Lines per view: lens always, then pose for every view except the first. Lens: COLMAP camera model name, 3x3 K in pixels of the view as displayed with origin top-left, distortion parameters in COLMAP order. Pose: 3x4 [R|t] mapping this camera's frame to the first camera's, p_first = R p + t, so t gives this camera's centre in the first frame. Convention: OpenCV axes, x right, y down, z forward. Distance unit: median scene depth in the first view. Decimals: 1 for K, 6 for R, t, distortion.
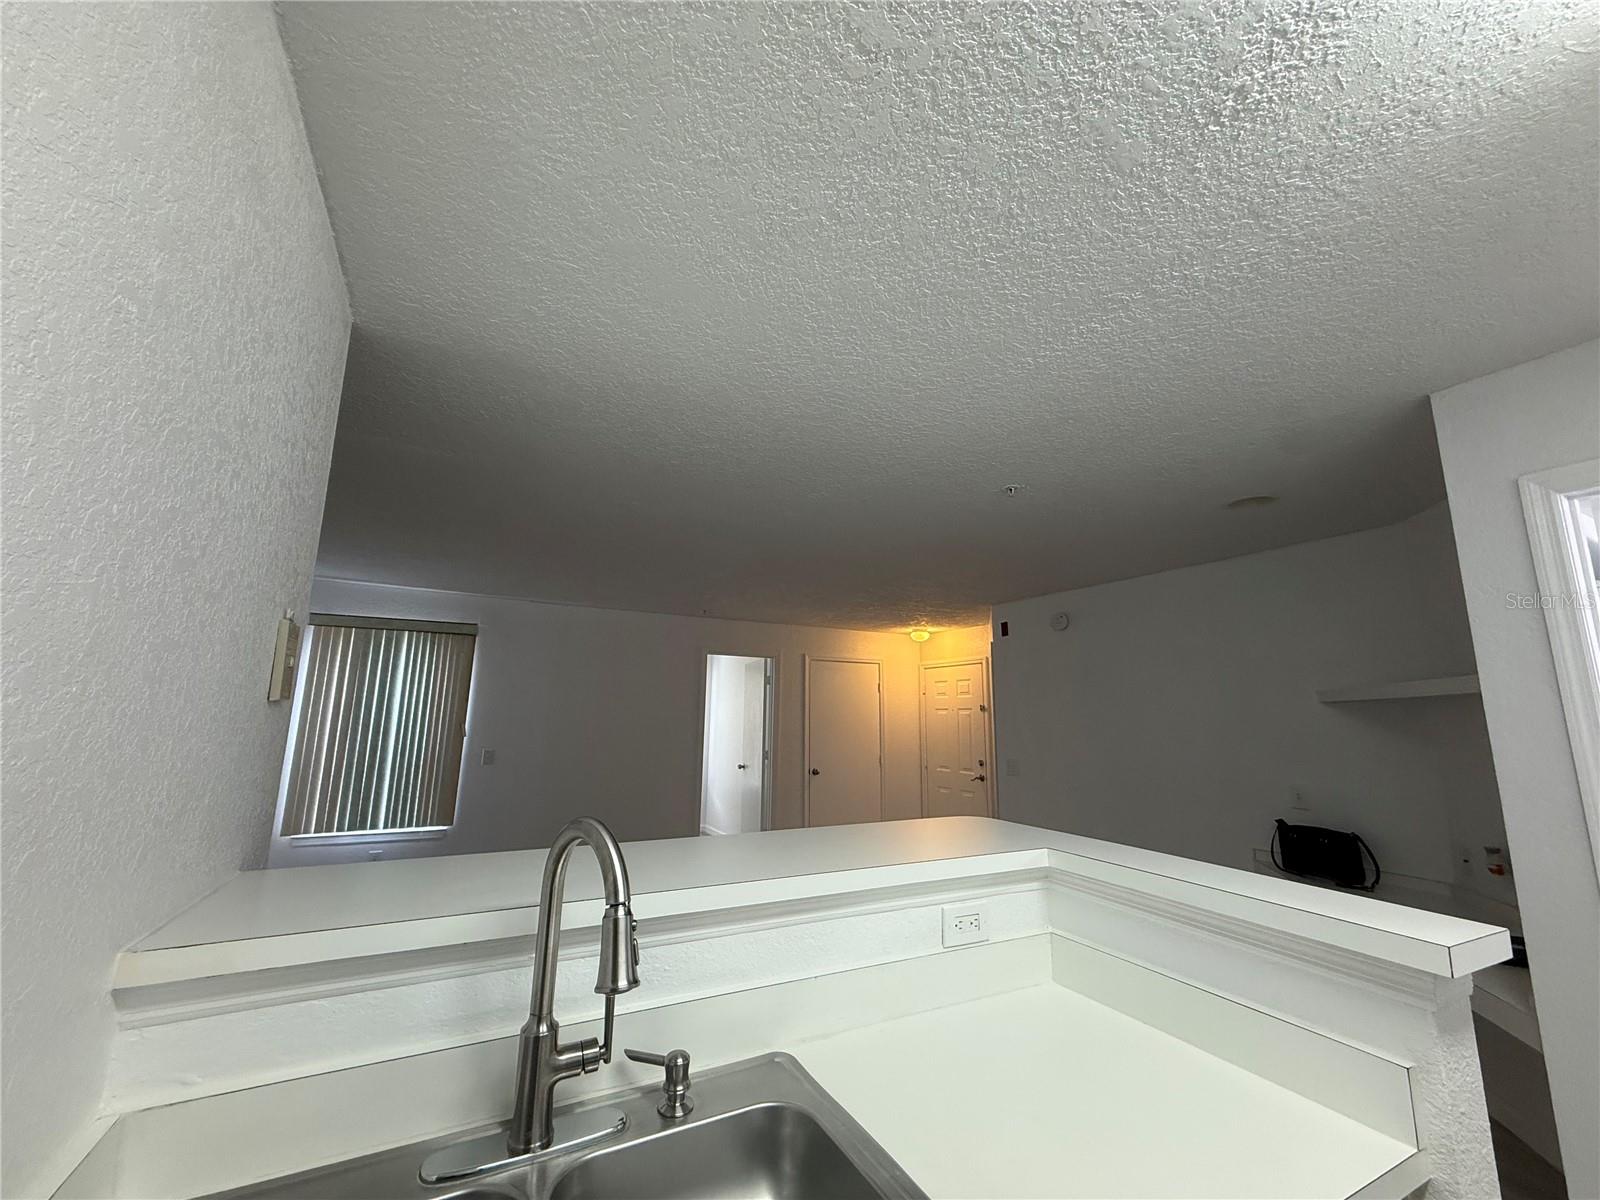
lens RADIAL K [[633.9, 0, 799.4], [0, 633.9, 602.4], [0, 0, 1]] dist [-0.002424, 0.000683]
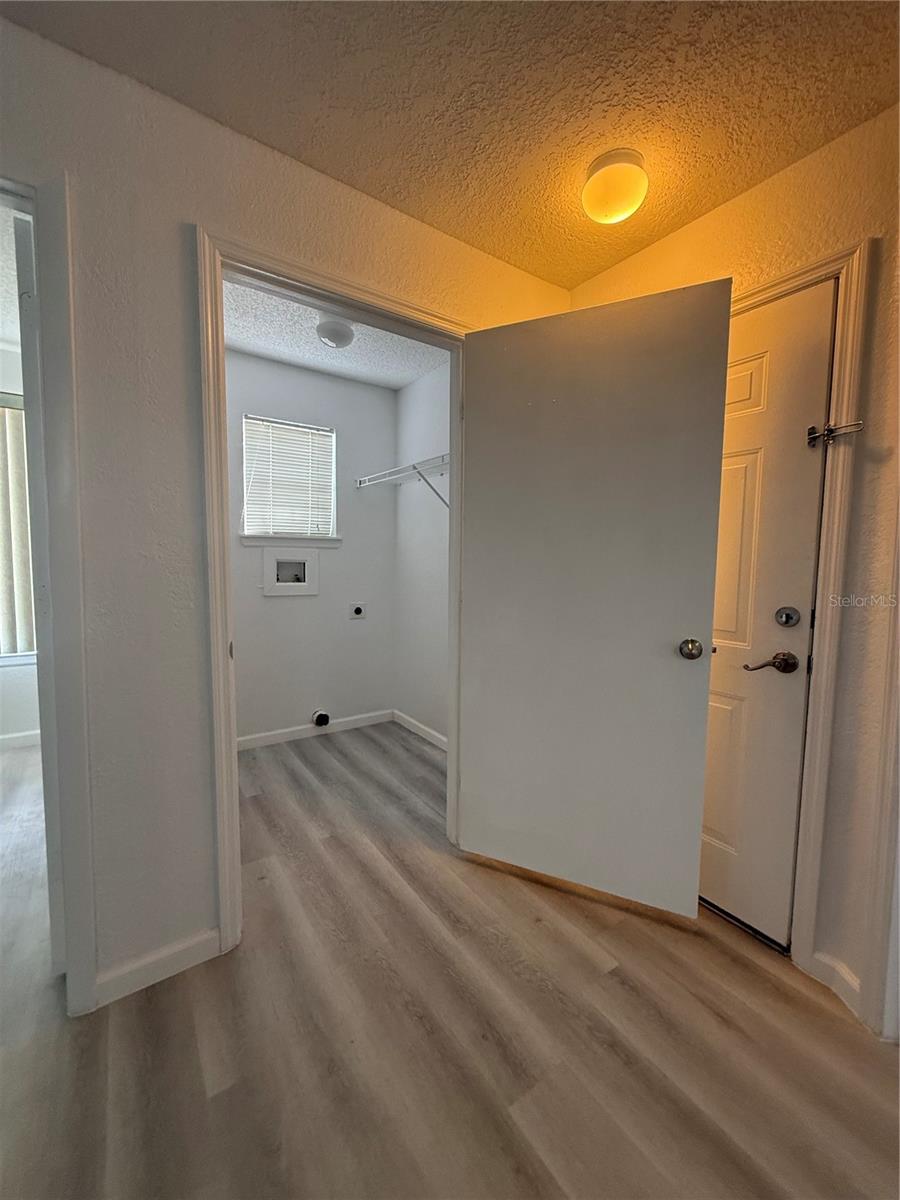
lens RADIAL K [[475.4, 0, 450.9], [0, 475.4, 597.1], [0, 0, 1]] dist [-0.002424, 0.000683]
pose [[0.990597, -0.009891, 0.136457, 0.382426], [-0.024938, 0.967620, 0.251176, 0.811772], [-0.134523, -0.252217, 0.958275, 3.431317]]
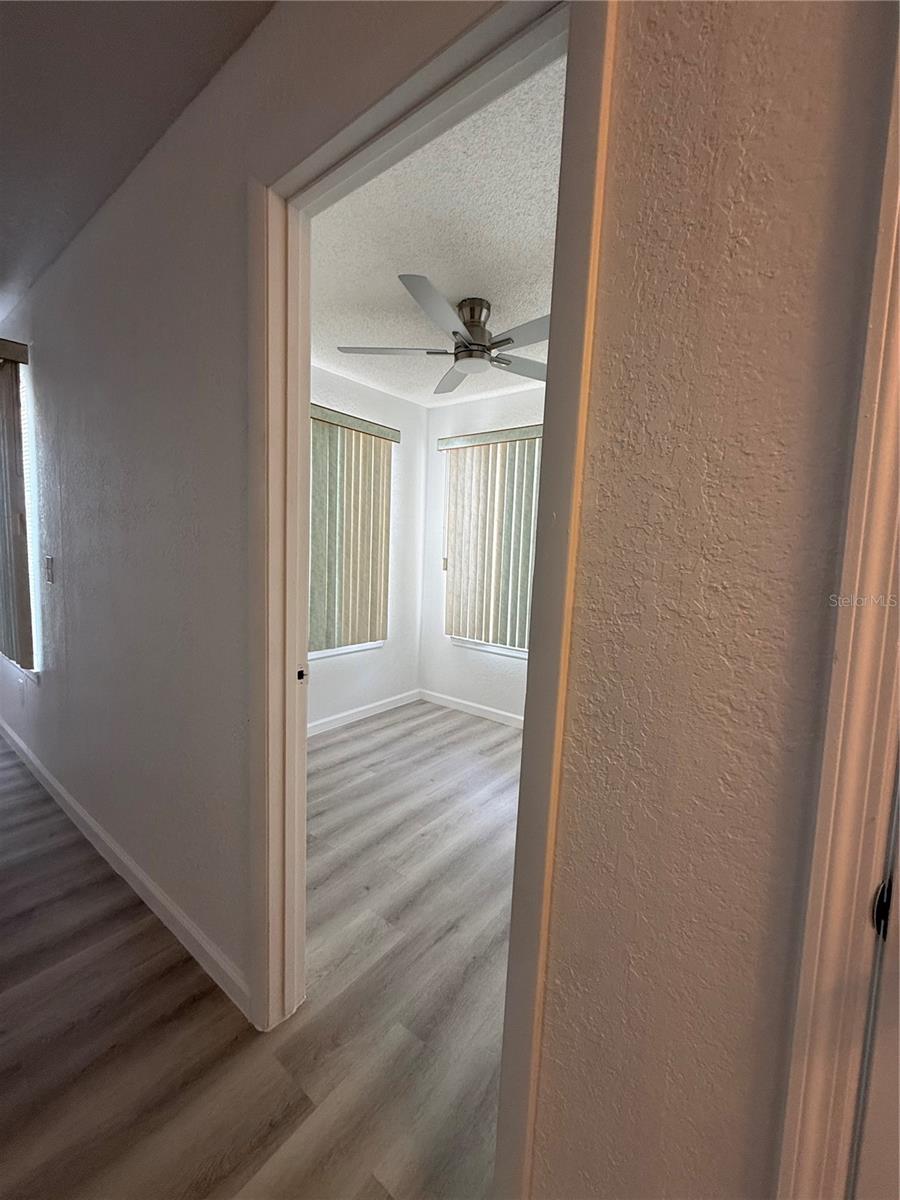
lens RADIAL K [[475.4, 0, 452.1], [0, 475.4, 598.5], [0, 0, 1]] dist [-0.002424, 0.000683]
pose [[0.429756, 0.089547, -0.898494, 0.217713], [0.128693, 0.978837, 0.159109, 0.873855], [0.893727, -0.184008, 0.409138, 4.041605]]
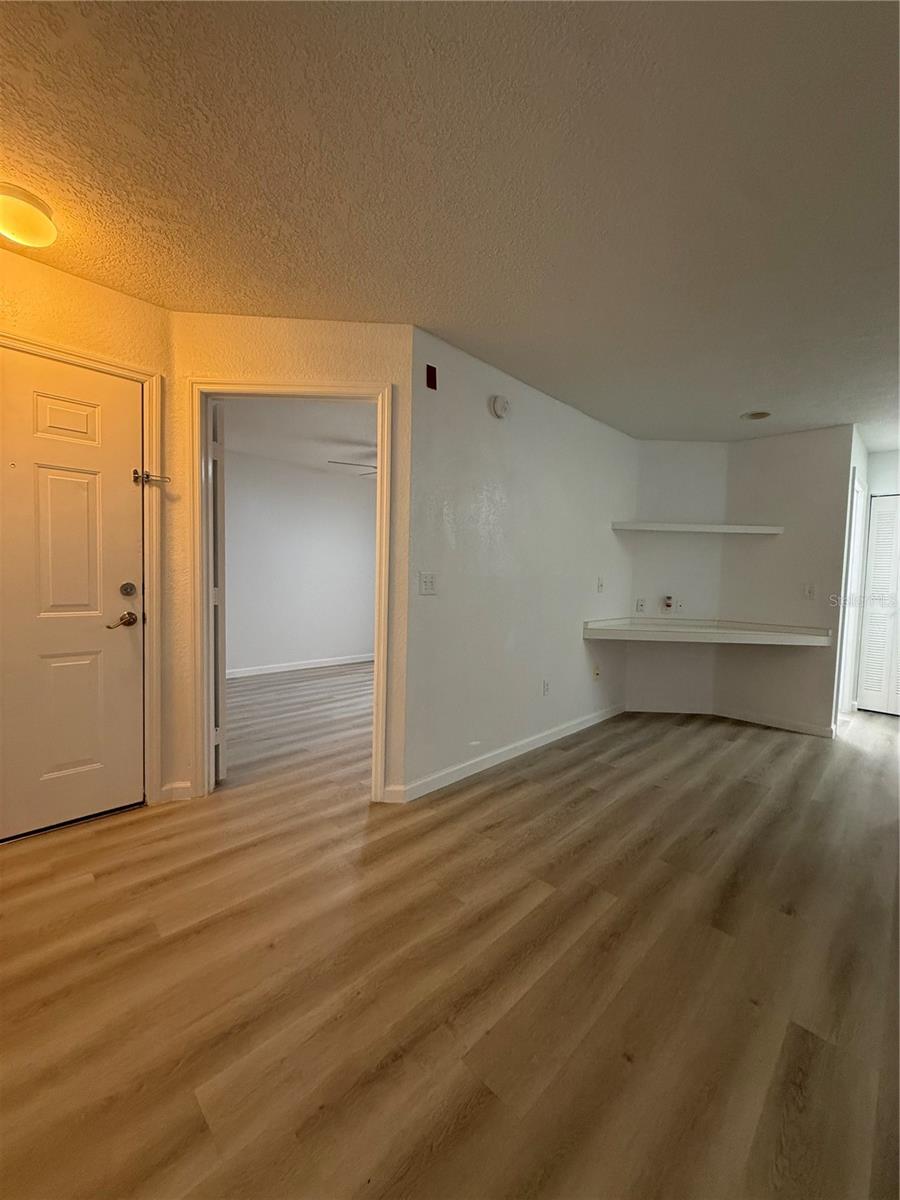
lens RADIAL K [[475.4, 0, 449.3], [0, 475.4, 598.4], [0, 0, 1]] dist [-0.002424, 0.000683]
pose [[-0.306318, -0.079132, 0.948635, -0.566457], [-0.201866, 0.979274, 0.016504, 0.879773], [-0.930279, -0.186441, -0.315943, 3.802379]]
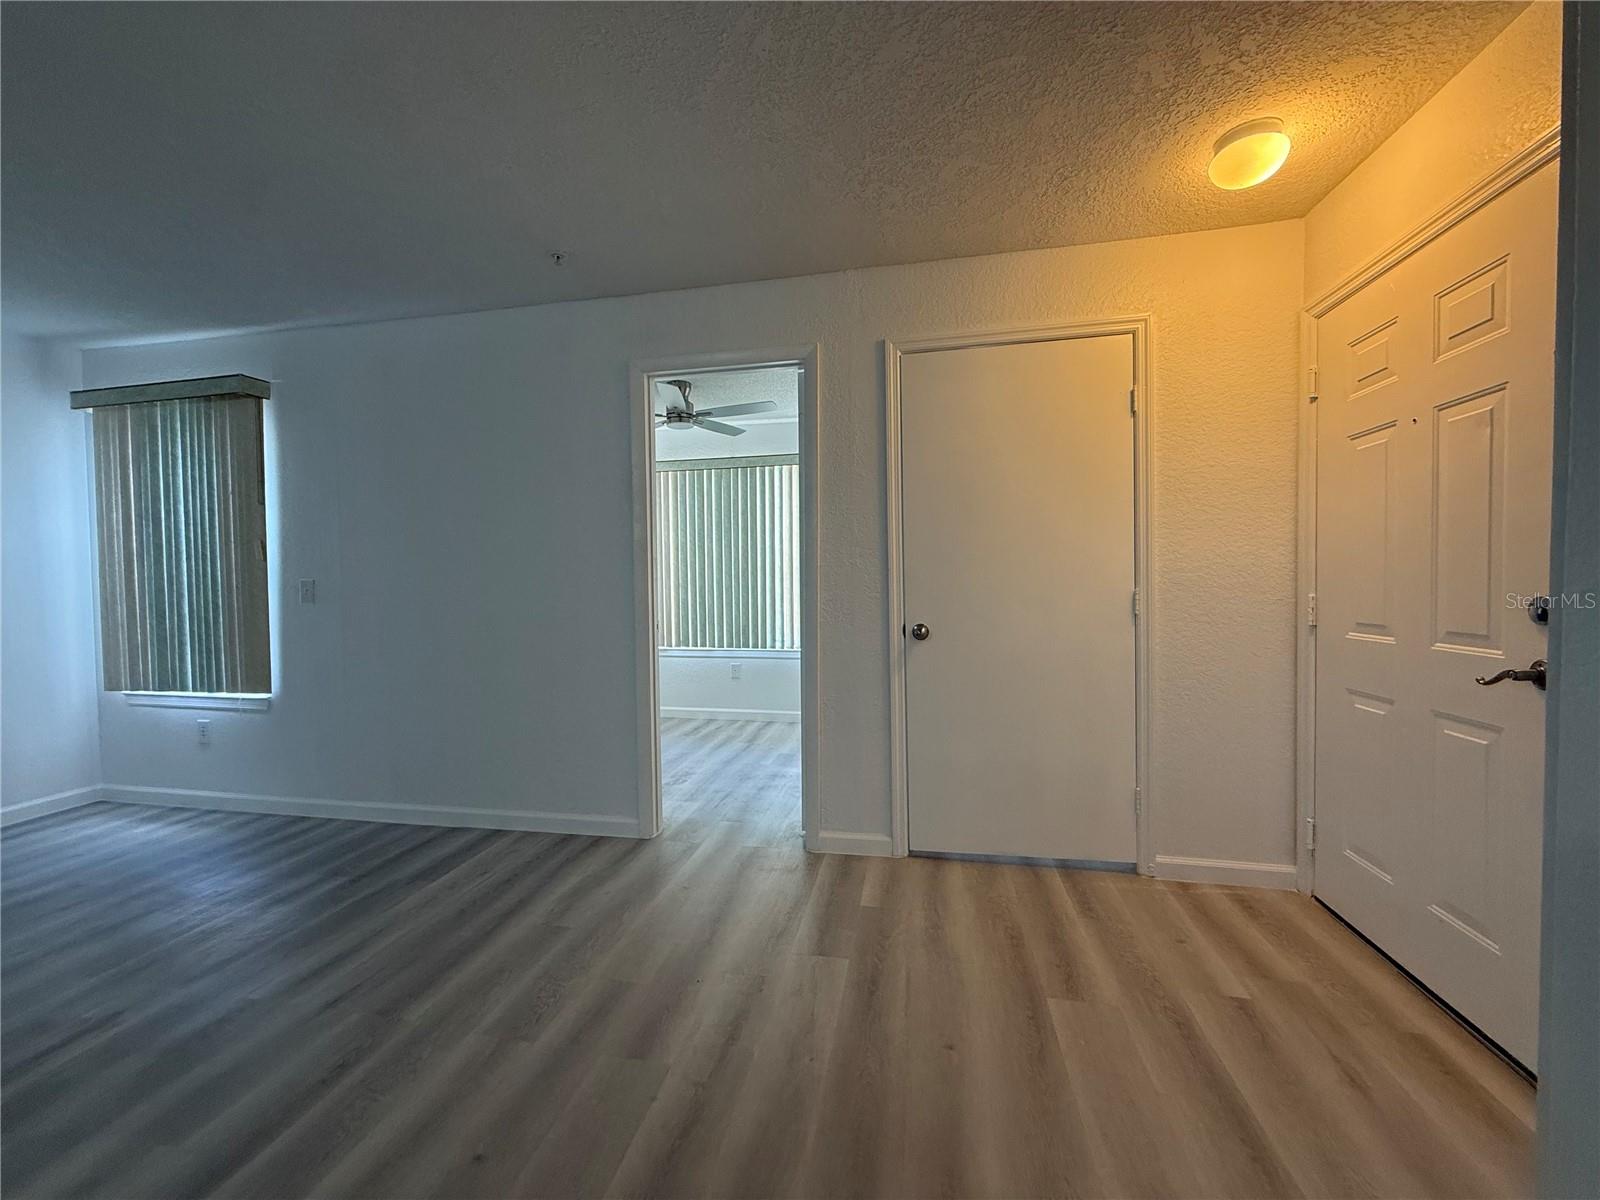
lens RADIAL K [[633.9, 0, 795.1], [0, 633.9, 600.9], [0, 0, 1]] dist [-0.002424, 0.000683]
pose [[0.781666, -0.005173, -0.623675, 0.939780], [0.133306, 0.978244, 0.158961, 0.769146], [0.609284, -0.207395, 0.765350, 2.870254]]
